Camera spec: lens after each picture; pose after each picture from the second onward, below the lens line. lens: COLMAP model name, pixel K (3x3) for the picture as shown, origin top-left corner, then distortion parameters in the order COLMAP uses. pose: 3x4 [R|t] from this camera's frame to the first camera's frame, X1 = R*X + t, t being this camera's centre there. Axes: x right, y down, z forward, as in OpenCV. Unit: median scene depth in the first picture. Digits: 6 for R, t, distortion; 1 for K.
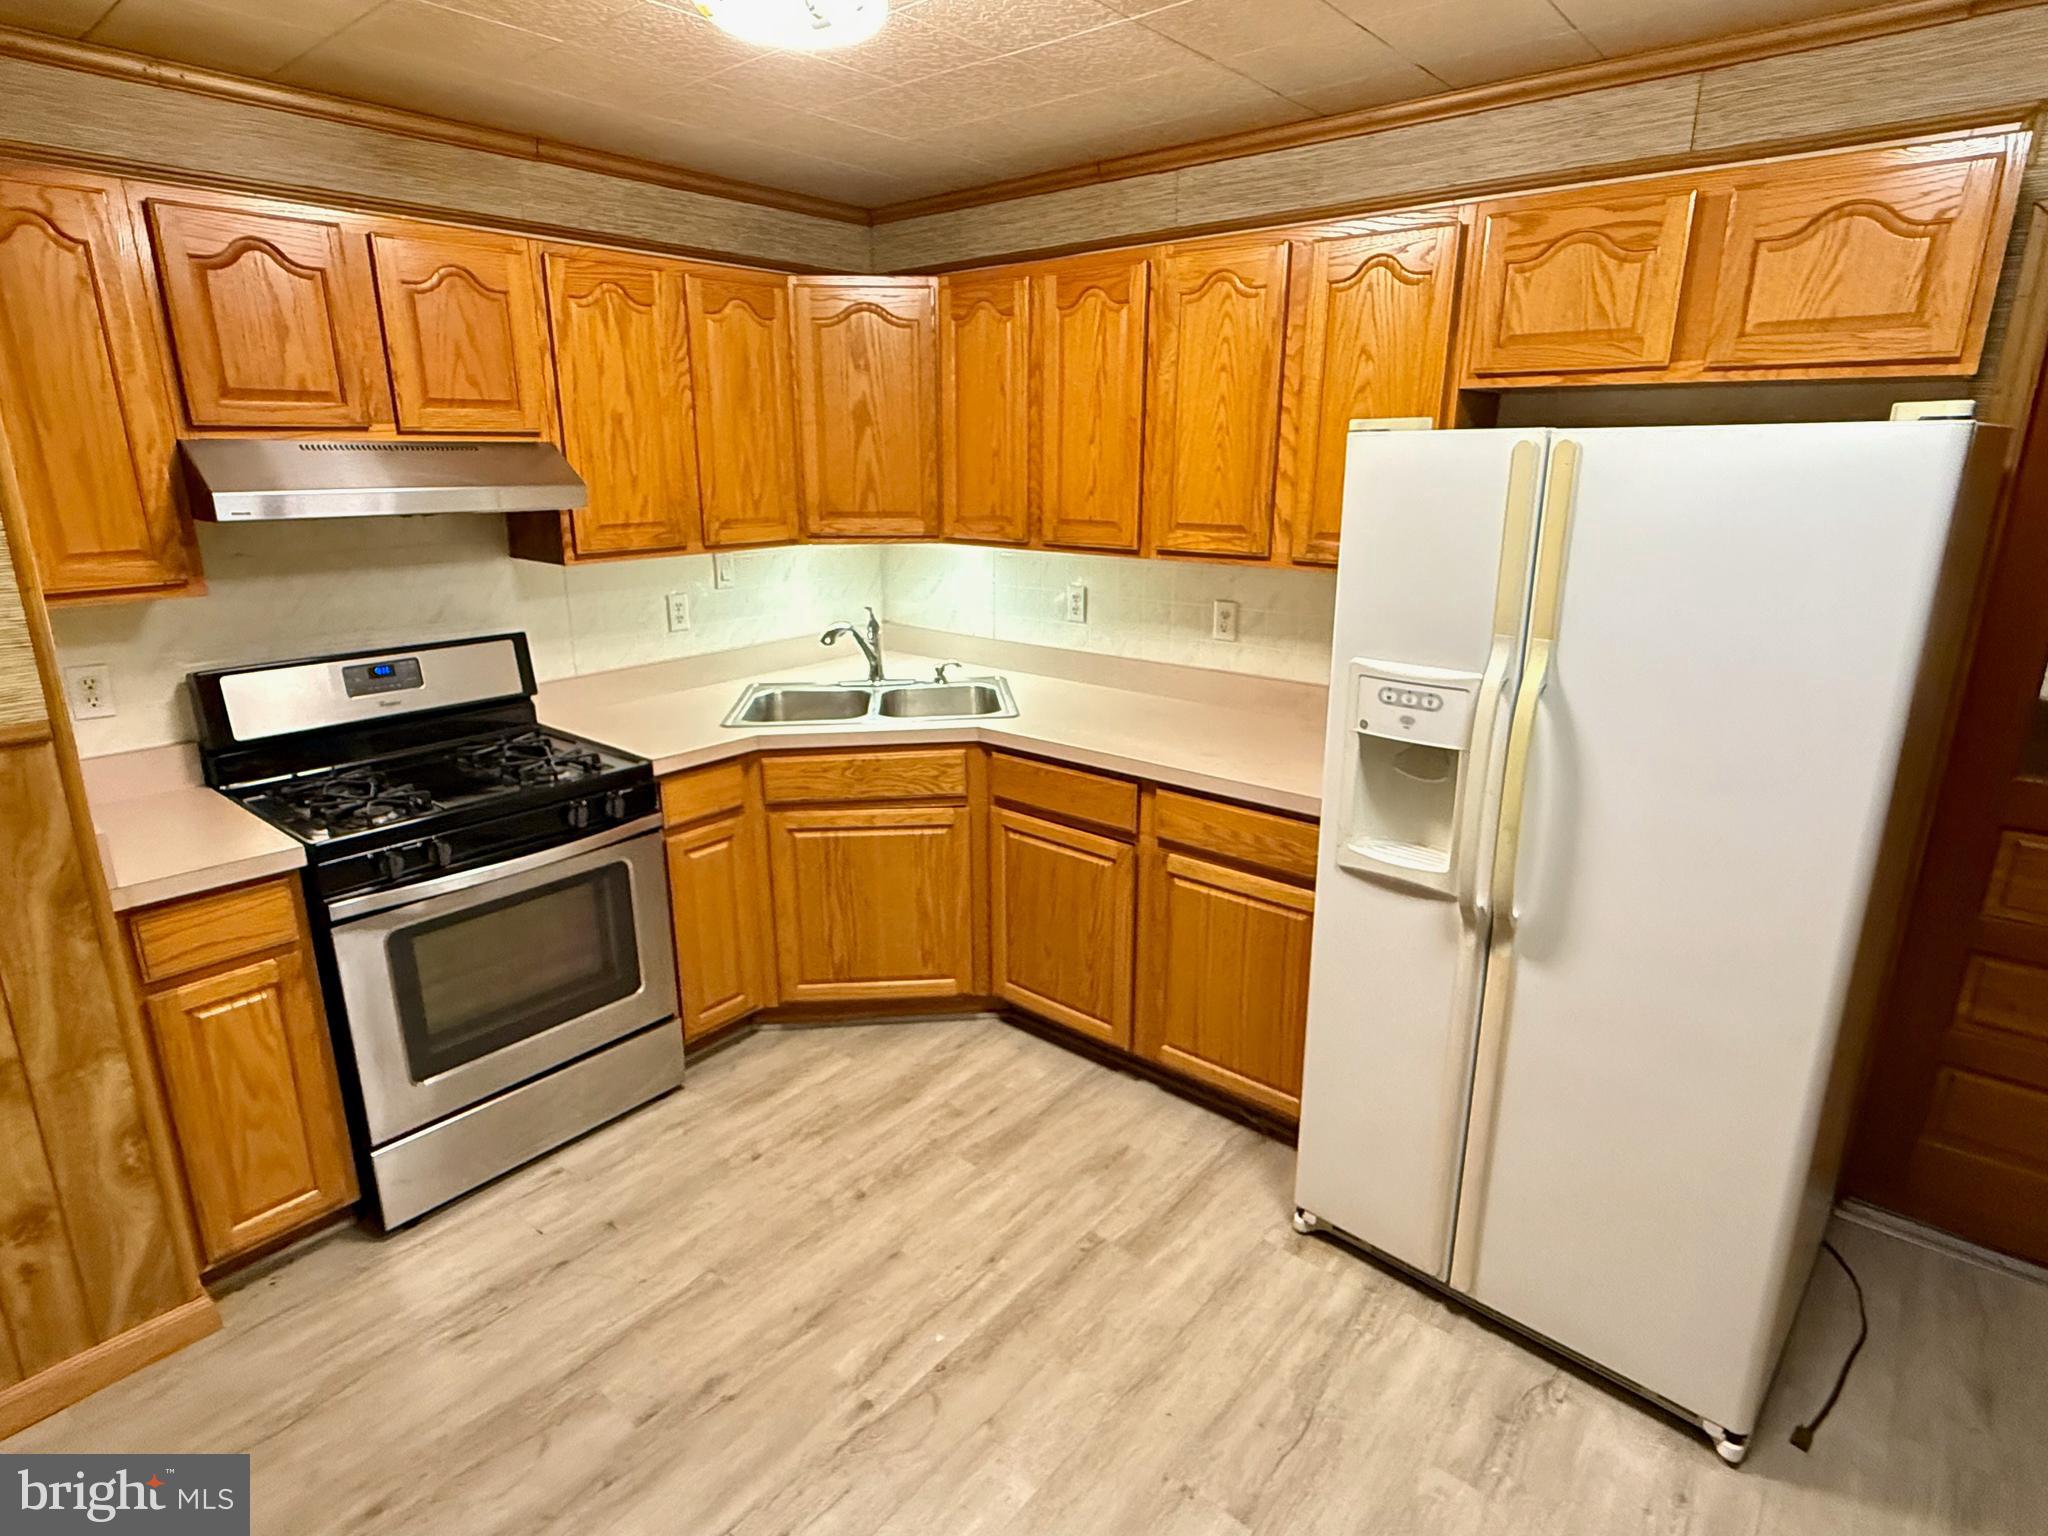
lens RADIAL K [[1092.6, 0, 1020.6], [0, 1092.6, 761.0], [0, 0, 1]] dist [-0.004190, -0.000398]
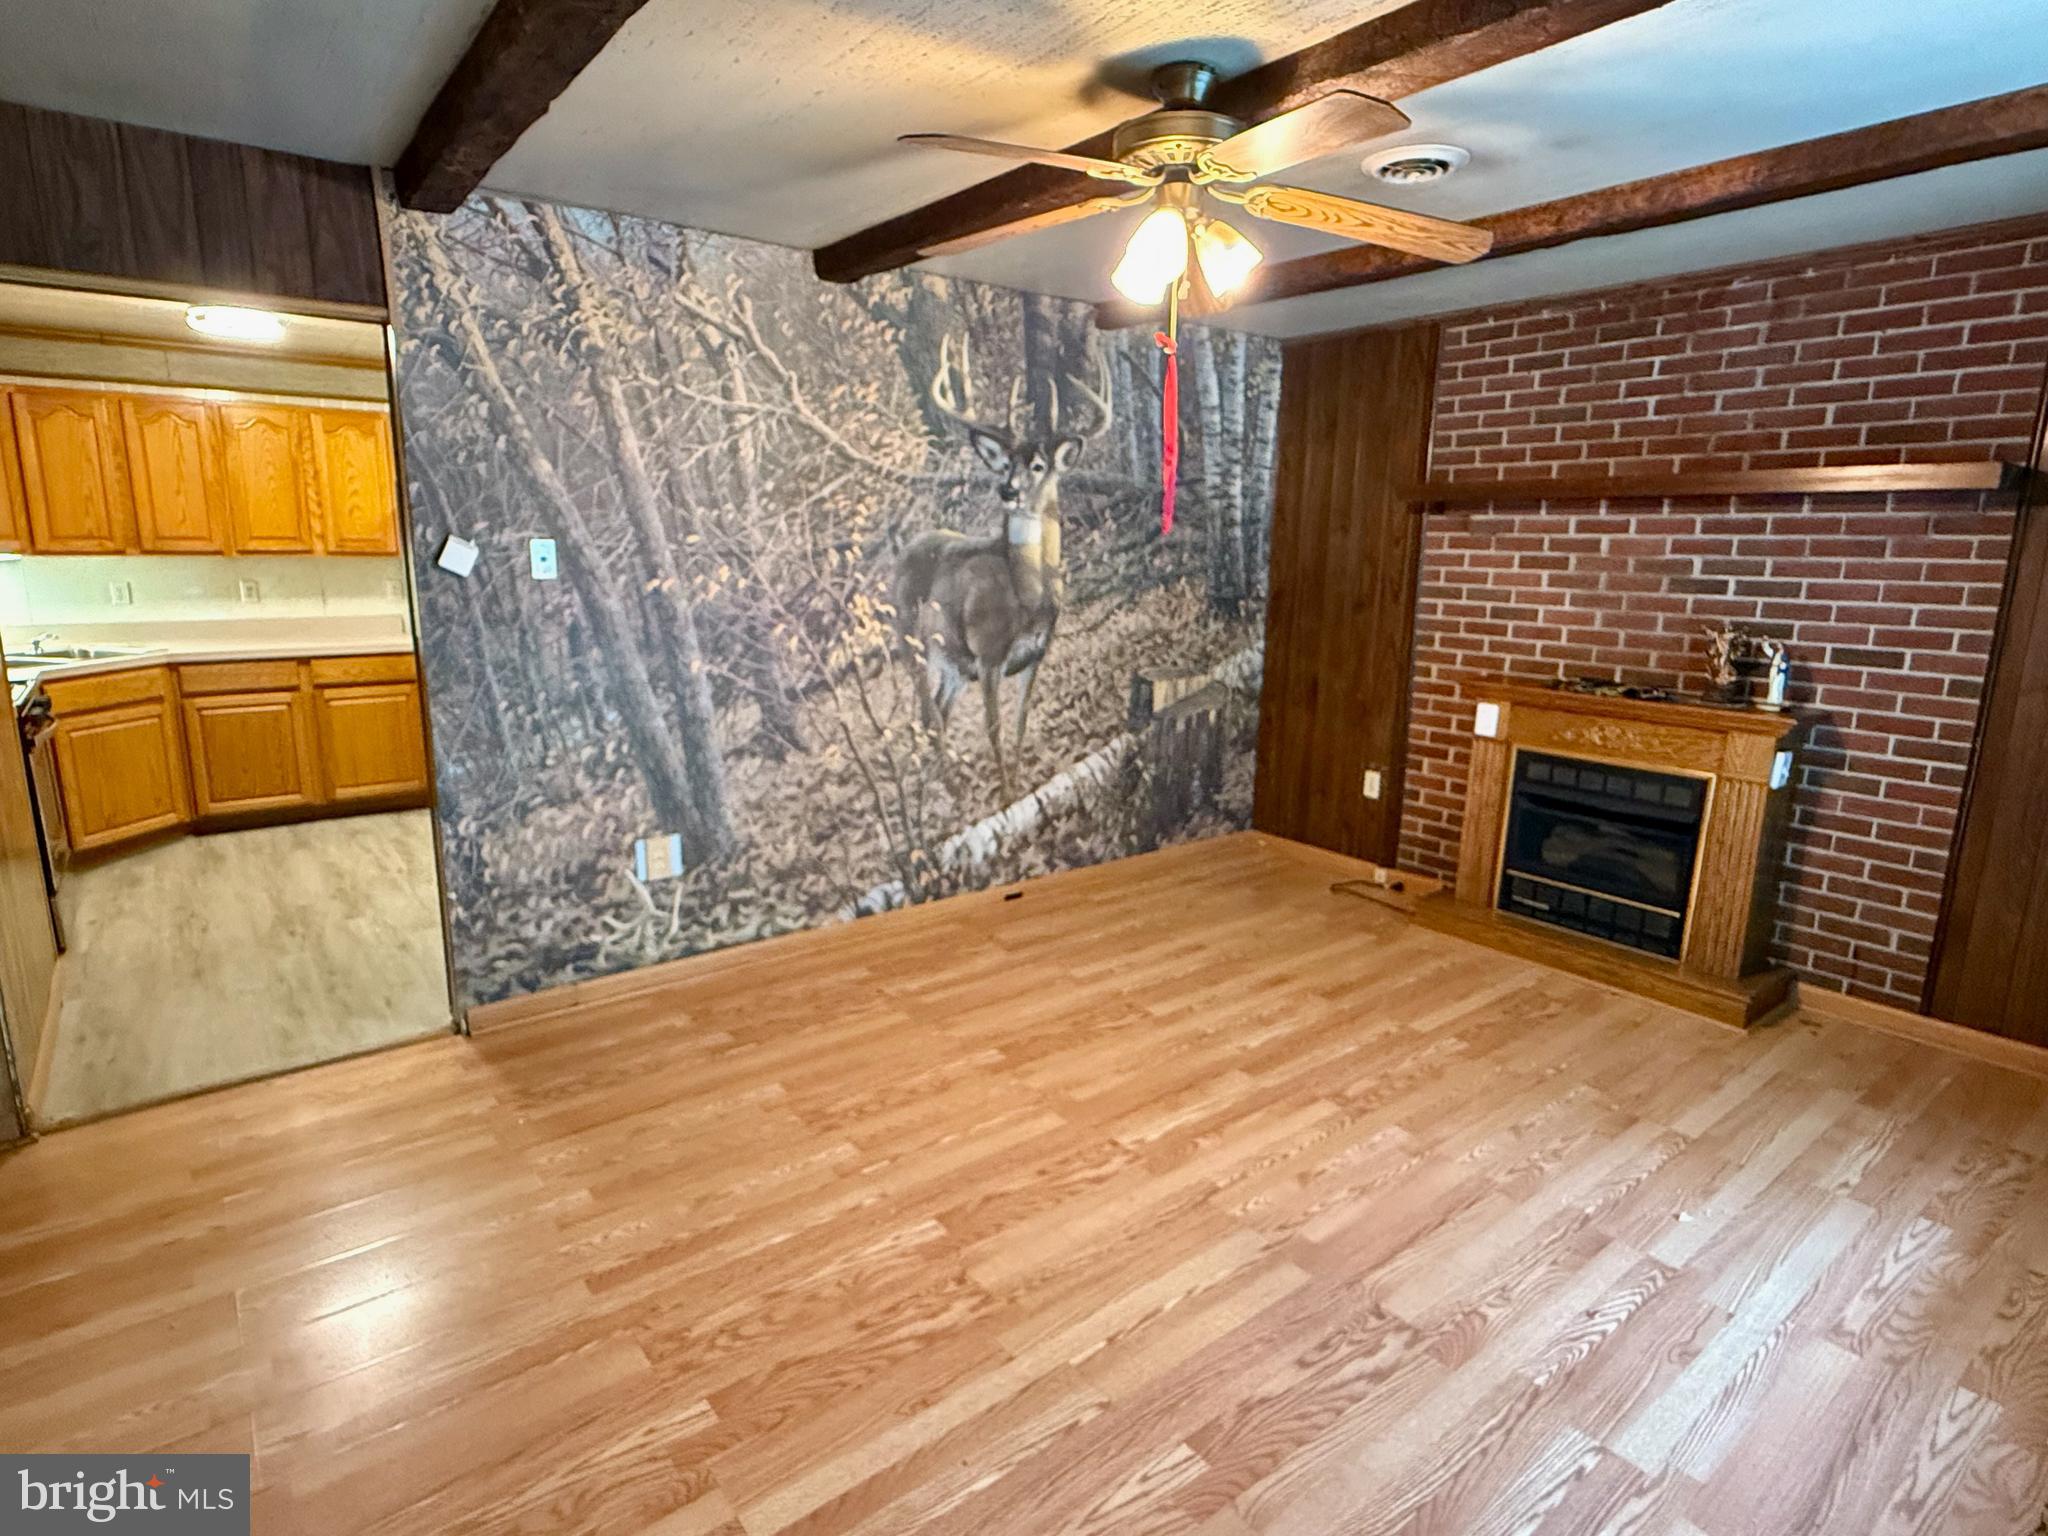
lens RADIAL K [[1092.6, 0, 1022.1], [0, 1092.6, 768.8], [0, 0, 1]] dist [-0.004190, -0.000398]
pose [[0.207066, -0.196586, 0.958372, -1.590313], [0.257924, 0.955916, 0.140355, 0.275445], [-0.943715, 0.218125, 0.248642, -0.738439]]
